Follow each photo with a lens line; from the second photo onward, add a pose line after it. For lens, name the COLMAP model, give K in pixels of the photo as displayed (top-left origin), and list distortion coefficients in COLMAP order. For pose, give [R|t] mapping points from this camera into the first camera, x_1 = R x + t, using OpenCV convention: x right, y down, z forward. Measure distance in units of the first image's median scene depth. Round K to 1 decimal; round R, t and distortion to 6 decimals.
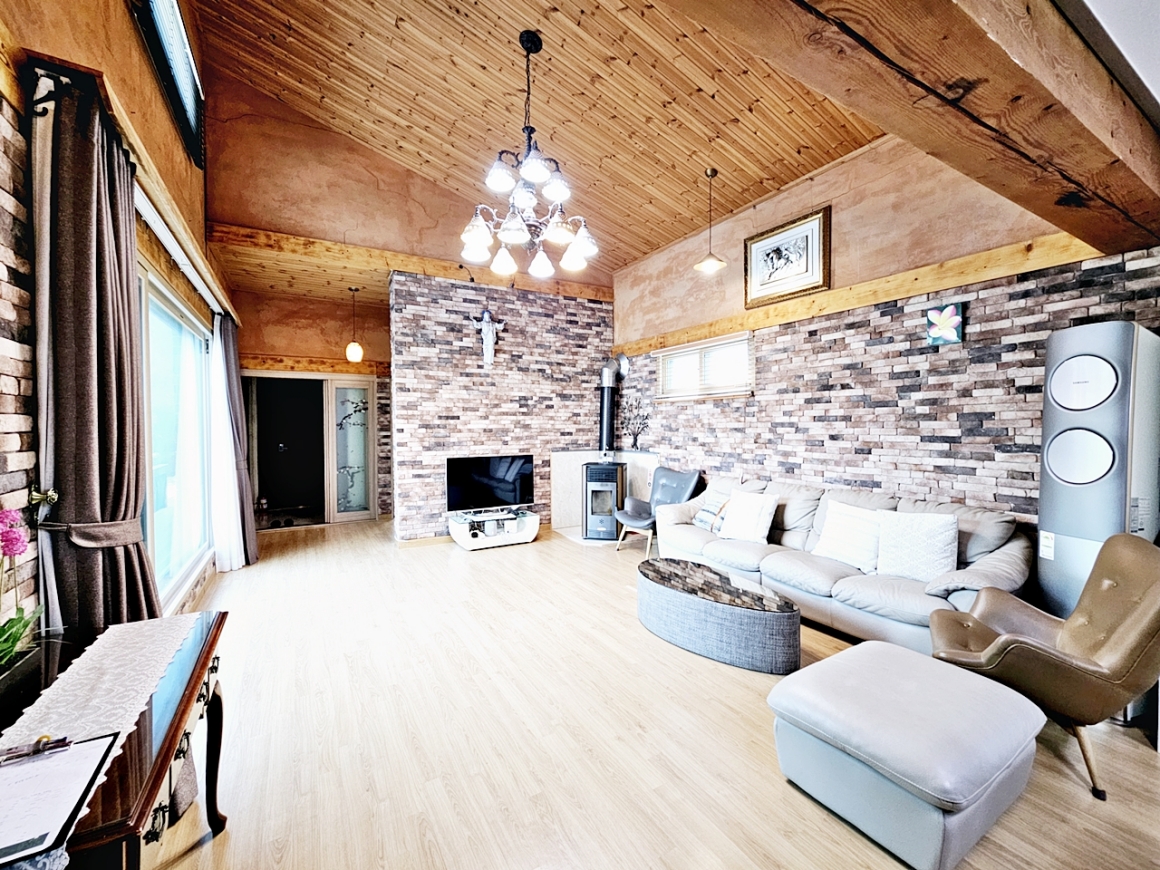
lens RADIAL K [[474.8, 0, 580.2], [0, 474.8, 434.2], [0, 0, 1]] dist [0.001578, 0.000130]
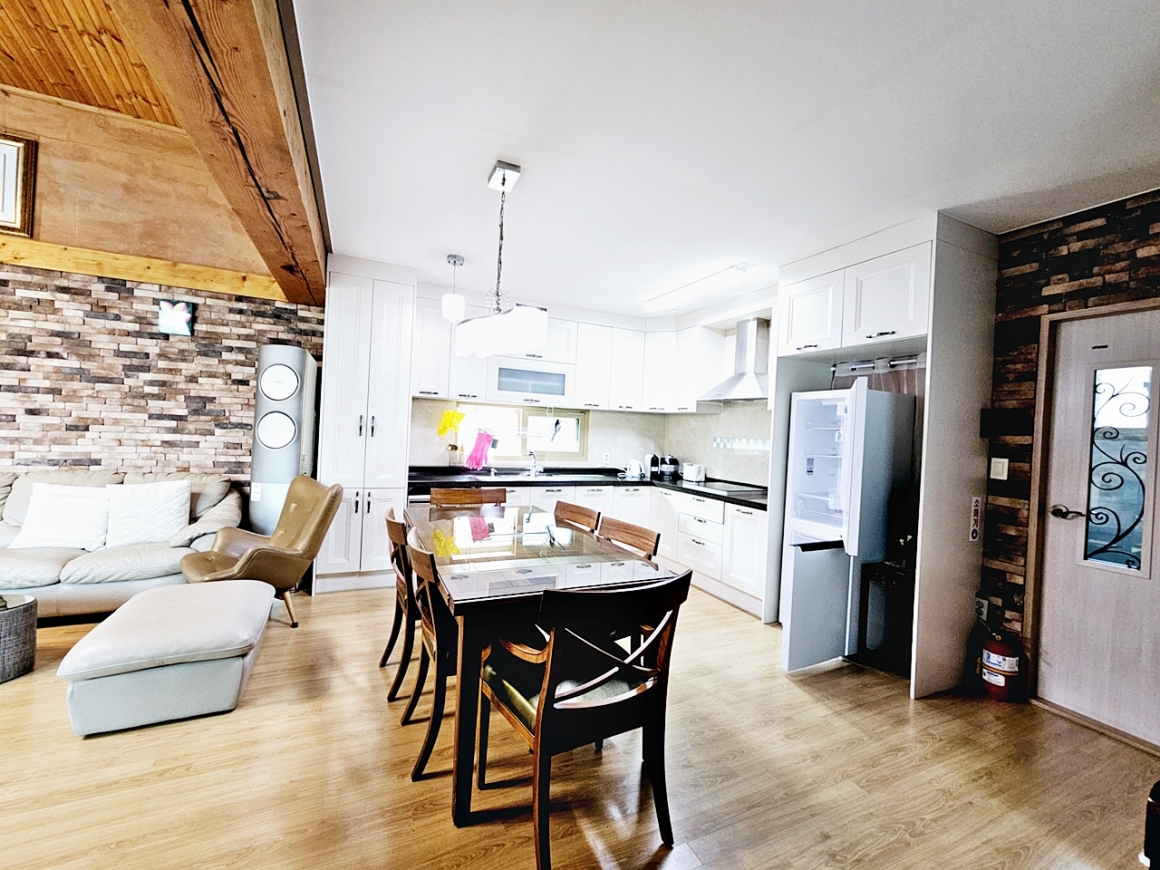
lens RADIAL K [[474.8, 0, 577.4], [0, 474.8, 432.4], [0, 0, 1]] dist [0.001578, 0.000130]
pose [[0.098494, 0.003870, 0.995130, -0.266780], [-0.028142, 0.999603, -0.001102, 0.020095], [-0.994740, -0.027897, 0.098564, -0.080704]]
